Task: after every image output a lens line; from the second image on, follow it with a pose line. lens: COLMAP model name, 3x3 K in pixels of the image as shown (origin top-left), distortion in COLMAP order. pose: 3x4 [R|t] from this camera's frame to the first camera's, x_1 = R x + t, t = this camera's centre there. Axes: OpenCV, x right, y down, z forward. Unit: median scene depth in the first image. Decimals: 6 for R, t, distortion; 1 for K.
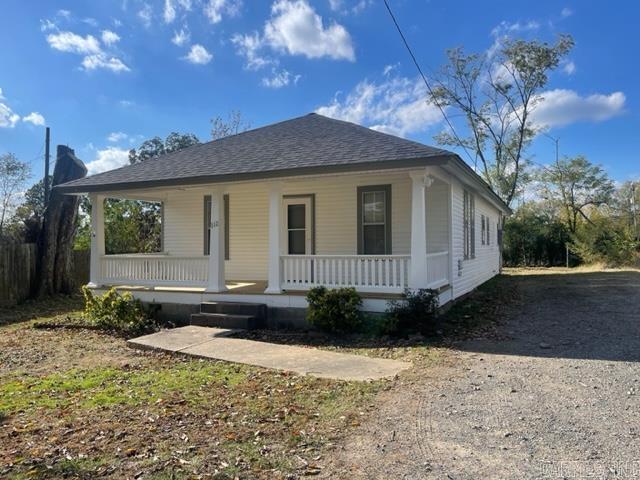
lens RADIAL K [[483.9, 0, 328.4], [0, 483.9, 224.7], [0, 0, 1]] dist [0.006400, -0.001964]
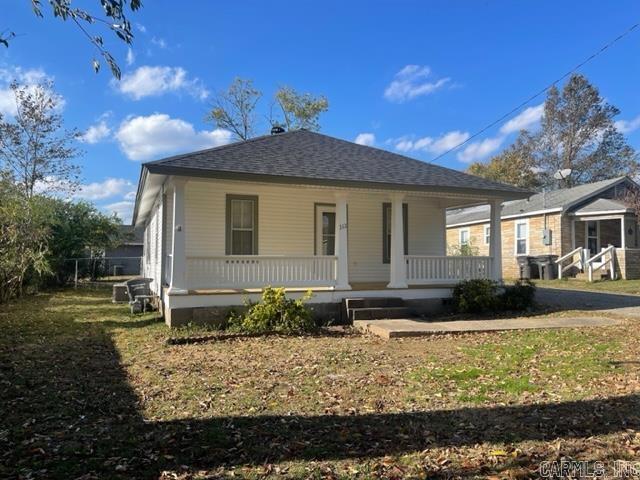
lens RADIAL K [[483.9, 0, 313.9], [0, 483.9, 261.5], [0, 0, 1]] dist [0.006400, -0.001964]
pose [[0.675815, 0.008235, 0.737026, -0.971981], [-0.048531, 0.998265, 0.033347, 0.038256], [-0.735472, -0.058305, 0.675042, 0.291069]]
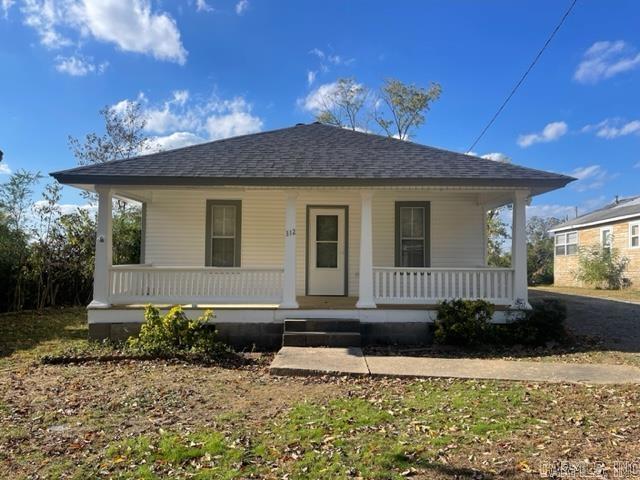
lens RADIAL K [[483.9, 0, 319.8], [0, 483.9, 238.7], [0, 0, 1]] dist [0.006400, -0.001964]
pose [[0.898579, 0.034075, 0.437487, -0.530534], [-0.035088, 0.999368, -0.005770, 0.011583], [-0.437407, -0.010166, 0.899206, 0.150089]]
